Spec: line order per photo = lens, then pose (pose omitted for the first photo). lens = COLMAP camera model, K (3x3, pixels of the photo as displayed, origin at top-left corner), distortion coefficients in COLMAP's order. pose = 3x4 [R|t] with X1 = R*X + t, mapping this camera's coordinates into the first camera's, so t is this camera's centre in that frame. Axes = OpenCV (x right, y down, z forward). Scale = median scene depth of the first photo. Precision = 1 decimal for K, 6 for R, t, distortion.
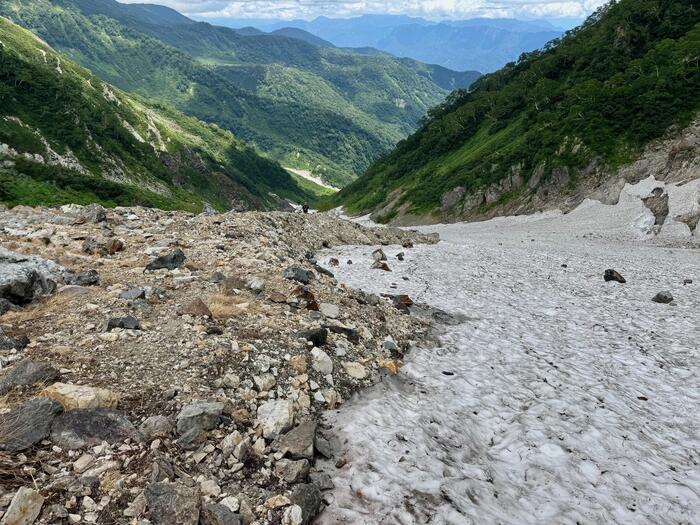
lens RADIAL K [[500.0, 0, 350.0], [0, 500.0, 262.5], [0, 0, 1]] dist [0.122831, -0.180040]
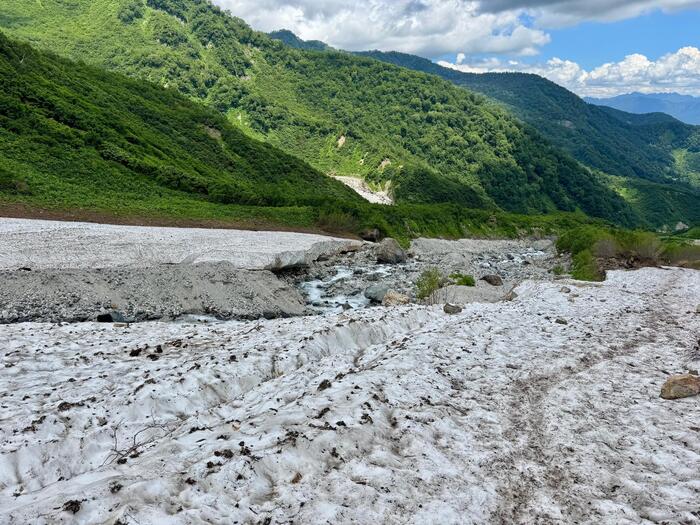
lens RADIAL K [[500.0, 0, 350.0], [0, 500.0, 262.5], [0, 0, 1]] dist [0.122831, -0.180040]
pose [[0.968510, 0.050057, -0.243892, 0.025904], [-0.087613, 0.985448, -0.145660, -0.308968], [0.233052, 0.162441, 0.958801, 3.150980]]
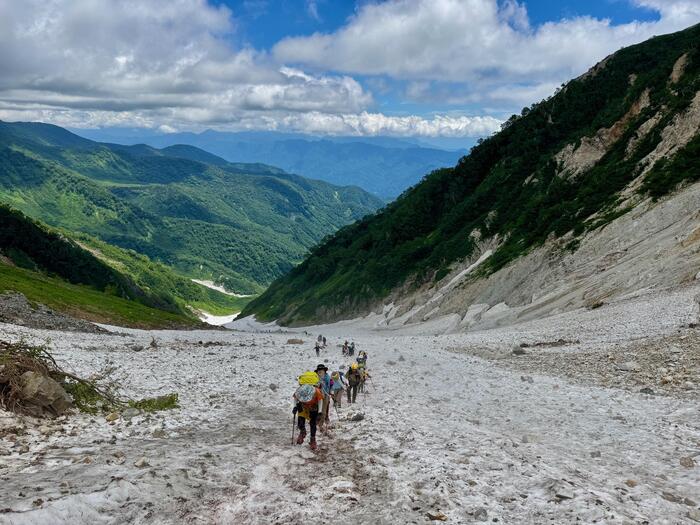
lens RADIAL K [[500.0, 0, 350.0], [0, 500.0, 262.5], [0, 0, 1]] dist [0.122831, -0.180040]
pose [[0.977762, -0.039307, 0.206001, -0.055901], [0.078313, 0.979656, -0.184773, 0.038477], [-0.194547, 0.196797, 0.960949, -0.674286]]
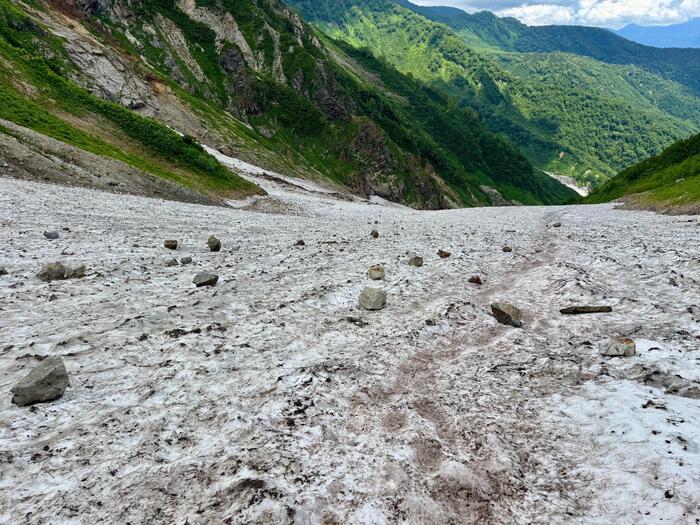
lens RADIAL K [[500.0, 0, 350.0], [0, 500.0, 262.5], [0, 0, 1]] dist [0.122831, -0.180040]
pose [[0.870025, 0.186151, -0.456513, -0.013917], [-0.197261, 0.980065, 0.023697, -0.078997], [0.451823, 0.069435, 0.889401, 1.035834]]
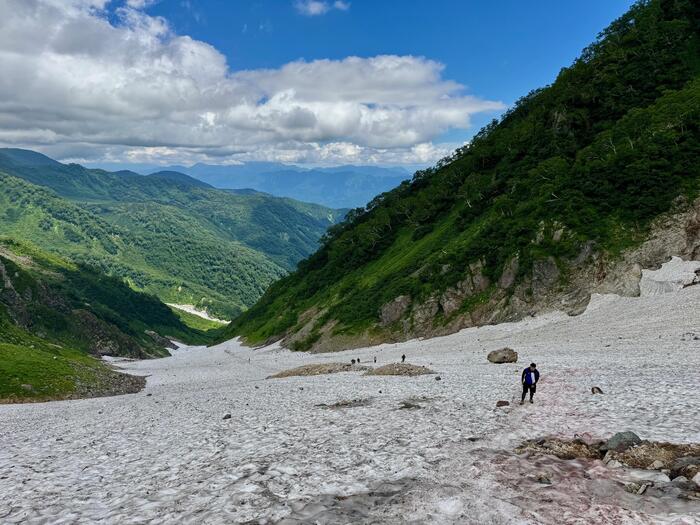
lens RADIAL K [[500.0, 0, 350.0], [0, 500.0, 262.5], [0, 0, 1]] dist [0.122831, -0.180040]
pose [[0.973139, -0.043551, 0.226061, -0.030454], [0.099488, 0.965075, -0.242349, -0.012132], [-0.207611, 0.258330, 0.943485, 0.186368]]
